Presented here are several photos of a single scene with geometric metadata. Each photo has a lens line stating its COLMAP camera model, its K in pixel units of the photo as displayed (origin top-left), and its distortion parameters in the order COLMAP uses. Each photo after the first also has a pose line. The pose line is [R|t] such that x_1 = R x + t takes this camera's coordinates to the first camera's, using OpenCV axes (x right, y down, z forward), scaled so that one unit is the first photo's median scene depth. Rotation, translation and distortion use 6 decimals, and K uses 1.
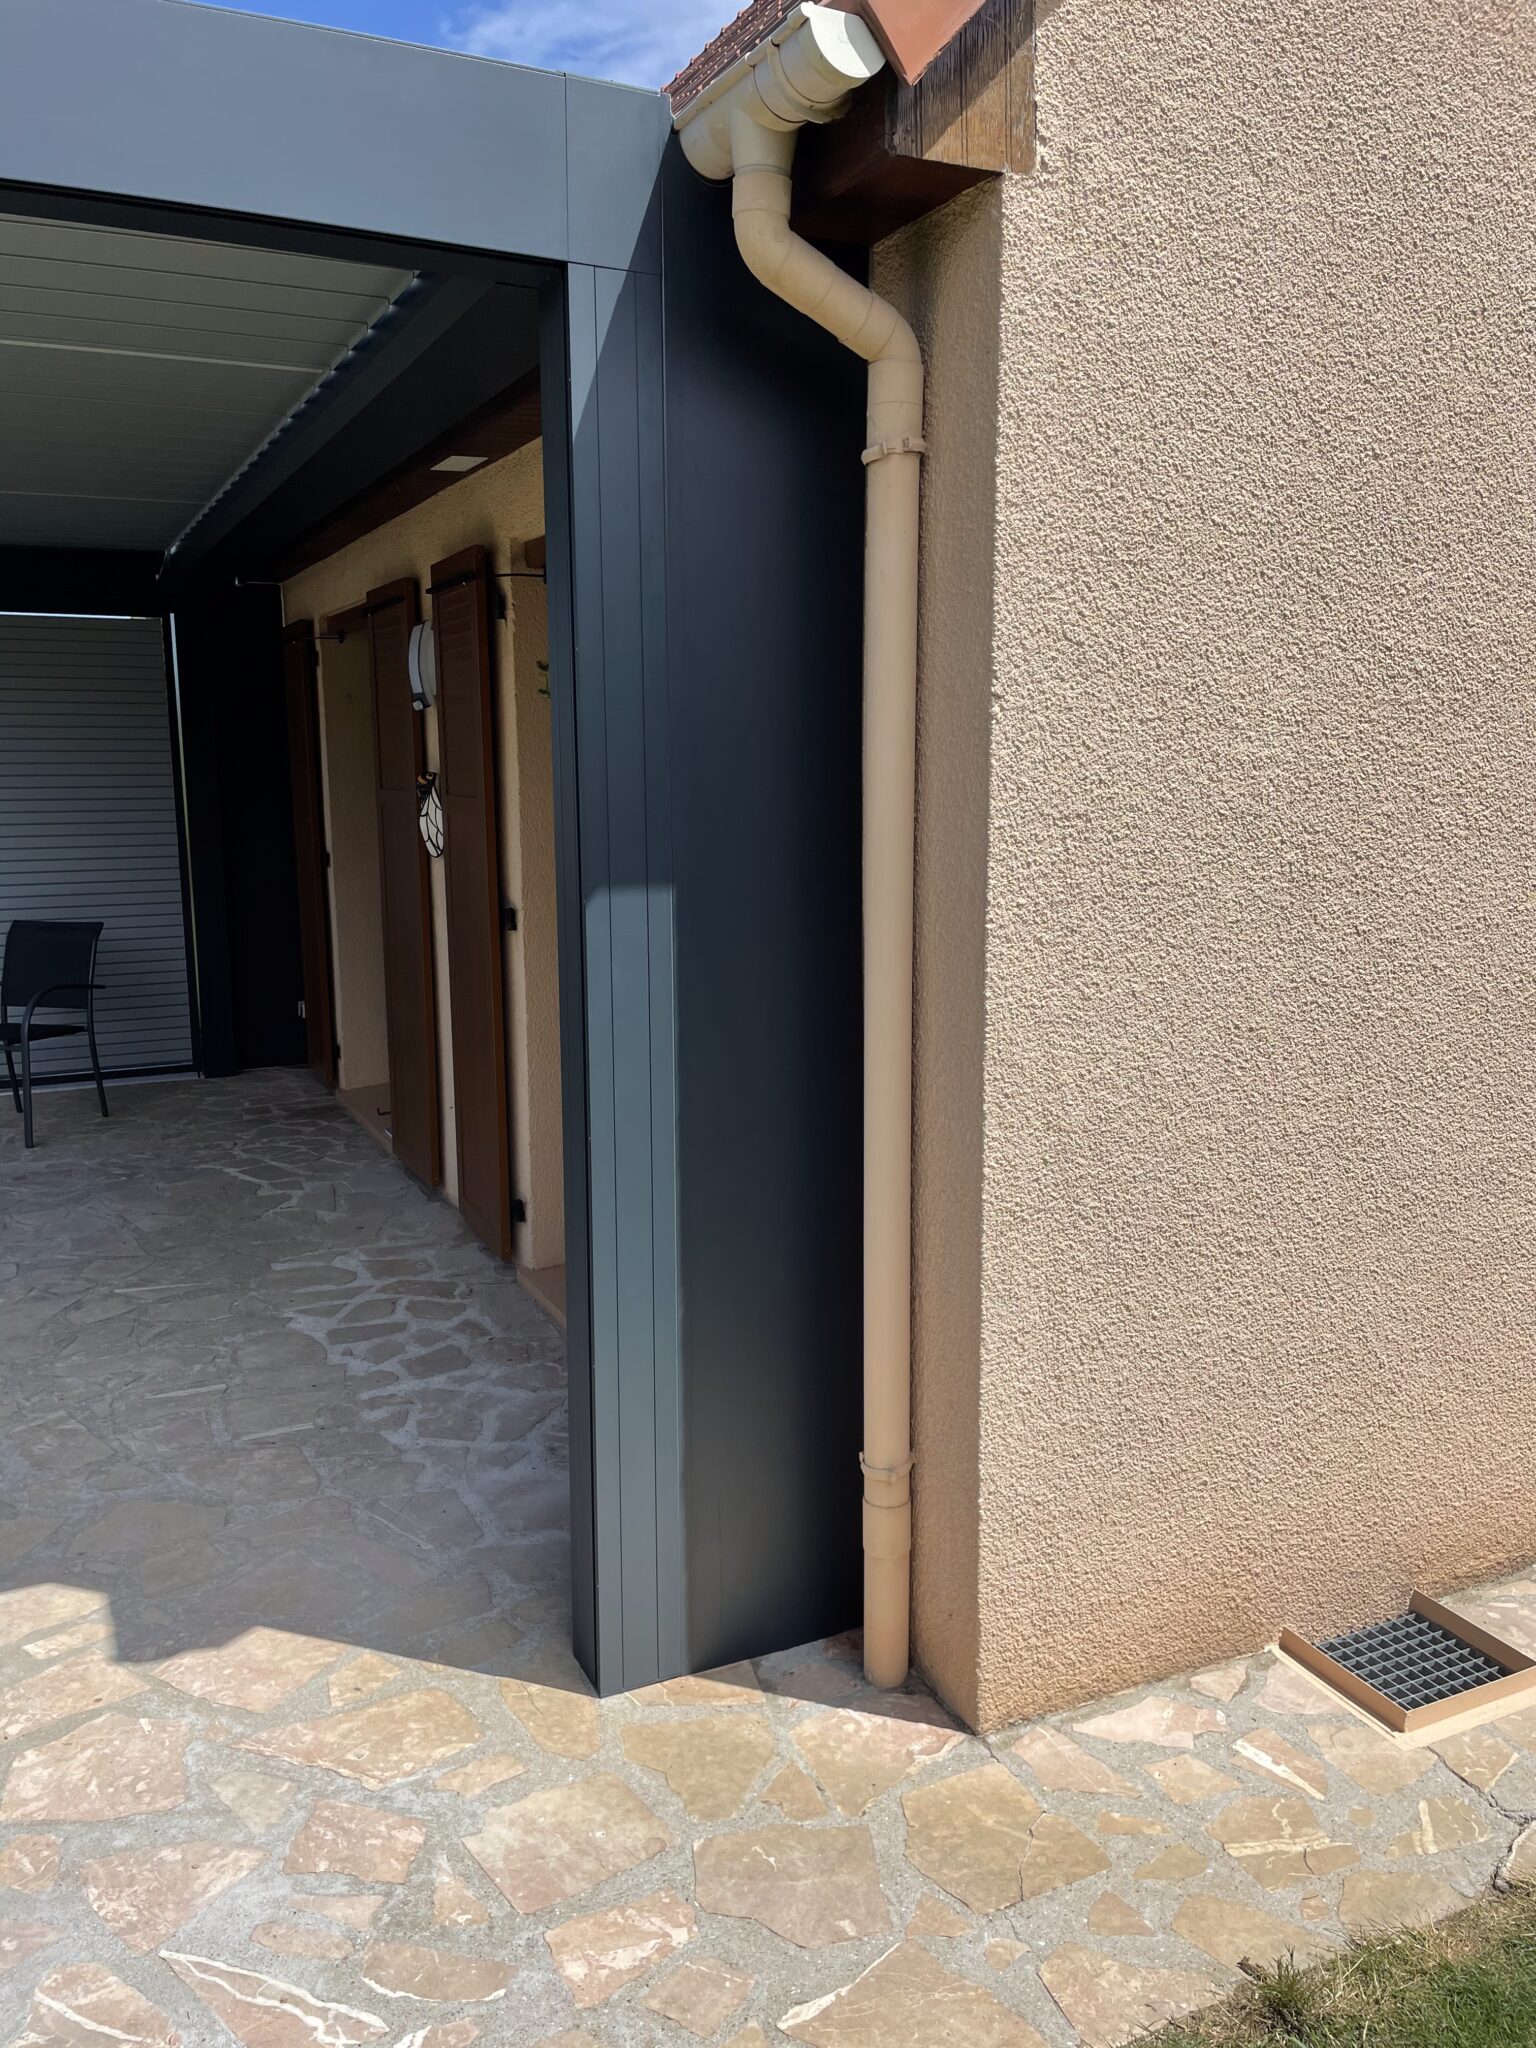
lens RADIAL K [[1548.3, 0, 777.3], [0, 1548.3, 1004.6], [0, 0, 1]] dist [0.089754, -0.116973]
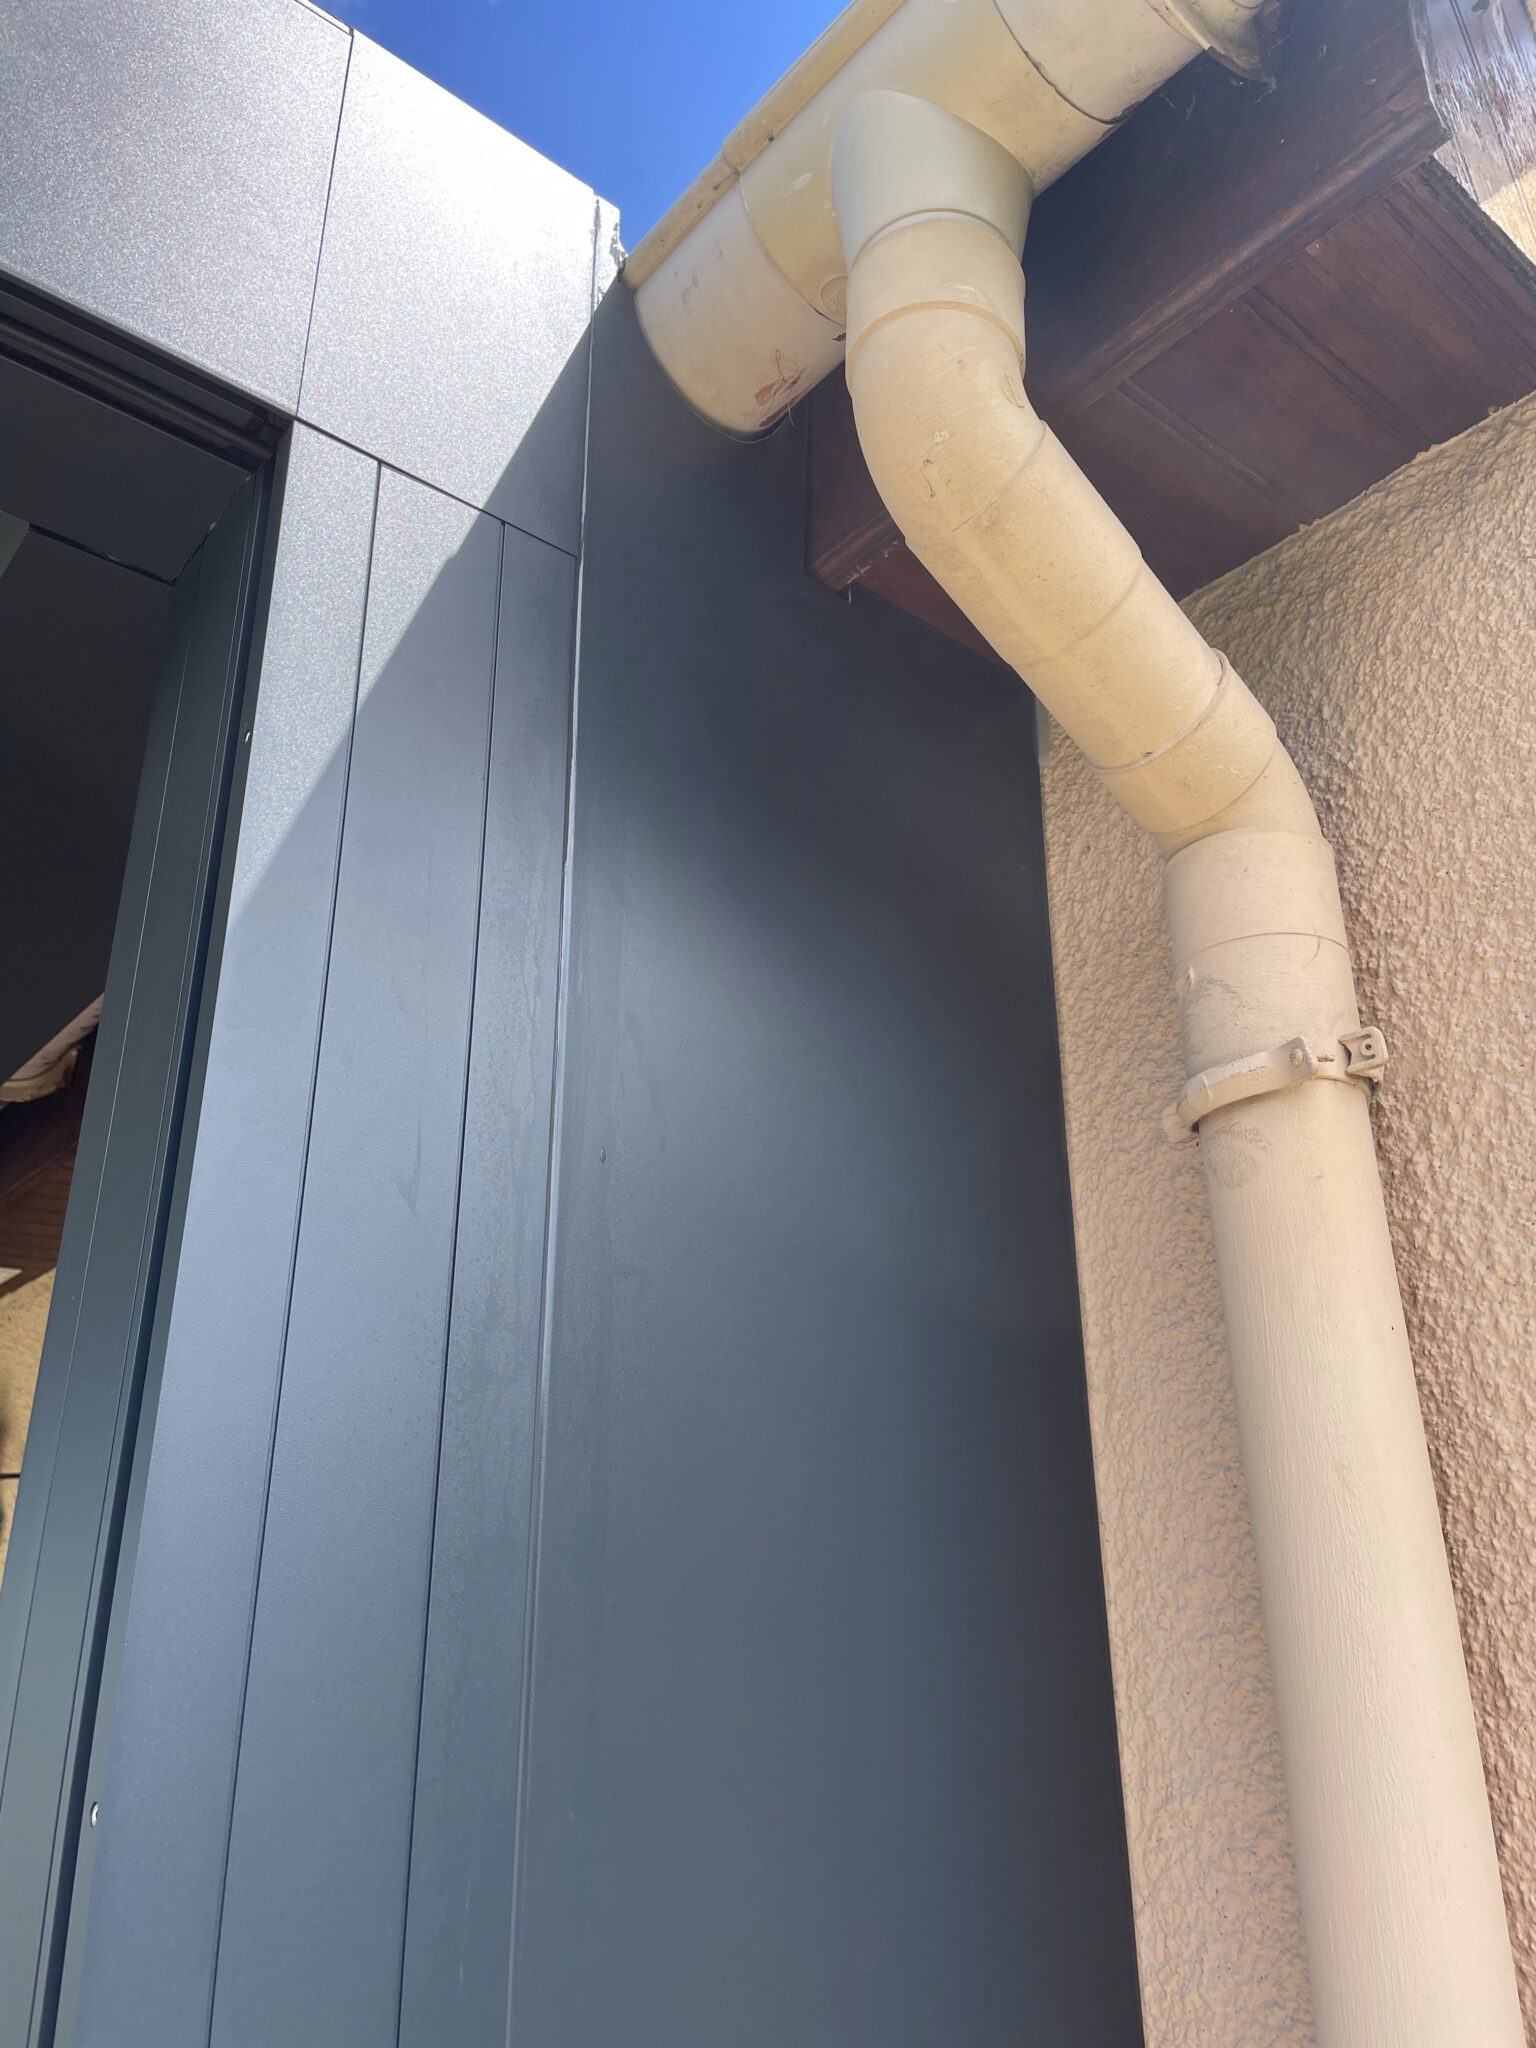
lens RADIAL K [[1548.3, 0, 773.3], [0, 1548.3, 1010.3], [0, 0, 1]] dist [0.089754, -0.116973]
pose [[0.972251, 0.081876, 0.219147, -0.089908], [0.048437, 0.846005, -0.530971, -0.190240], [-0.228873, 0.526852, 0.818563, 0.706875]]
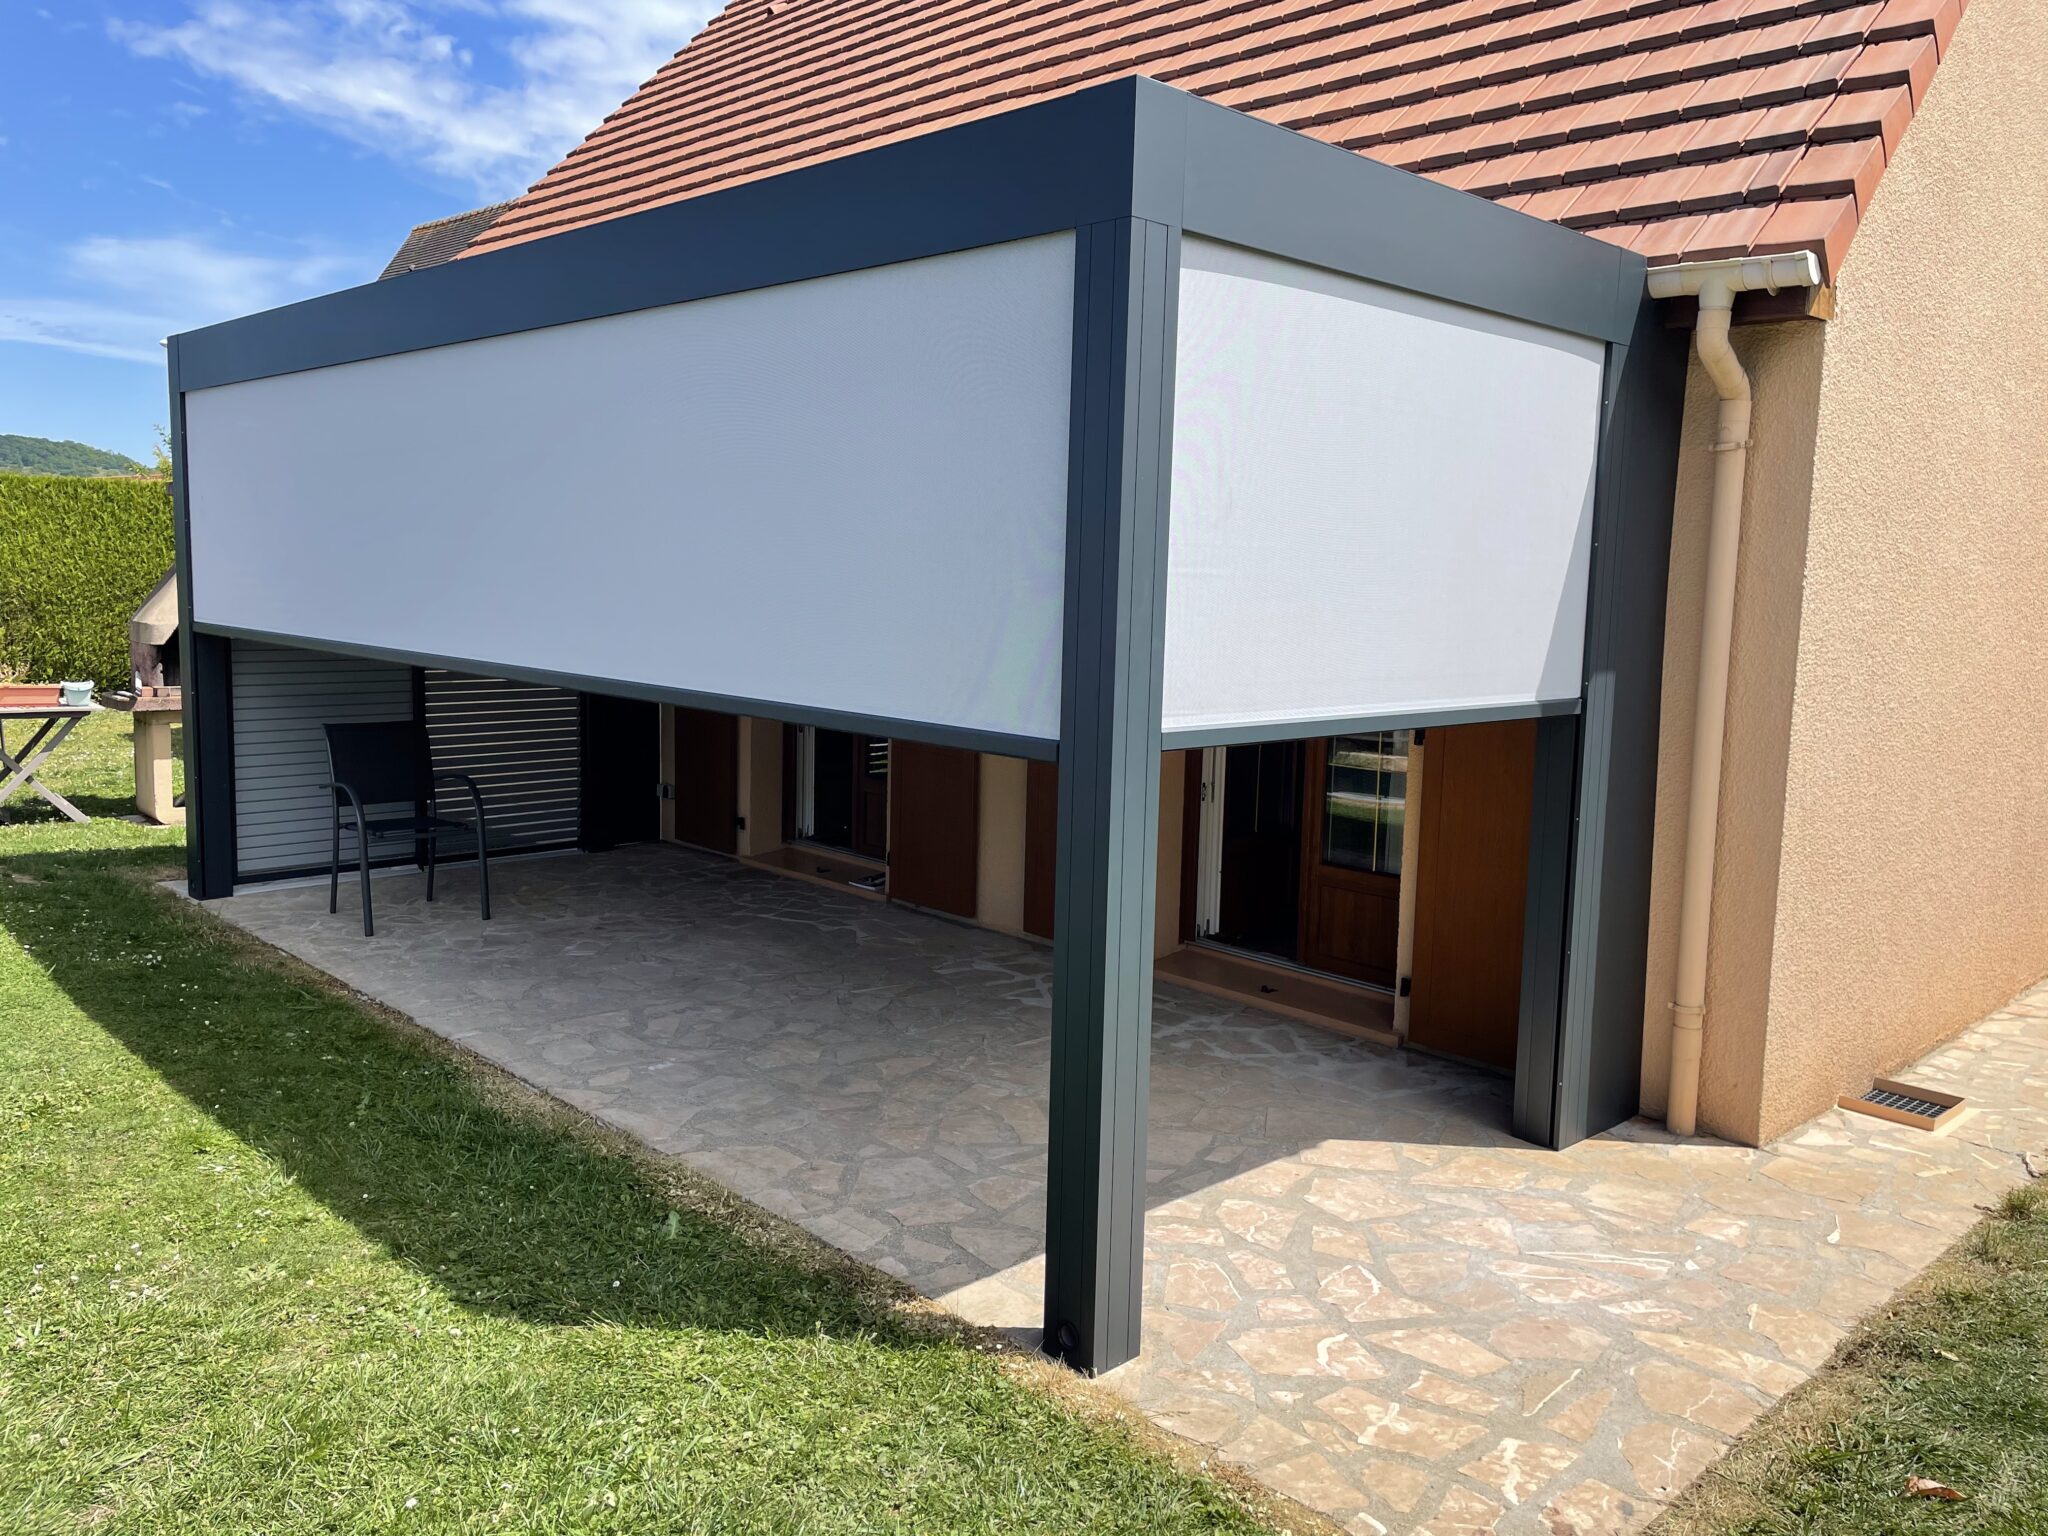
lens RADIAL K [[1548.3, 0, 1018.6], [0, 1548.3, 736.3], [0, 0, 1]] dist [0.089754, -0.116973]
pose [[0.952793, -0.005211, 0.303576, -1.227884], [0.019582, 0.998826, -0.044314, 0.057799], [-0.302989, 0.048167, 0.951776, -0.482008]]
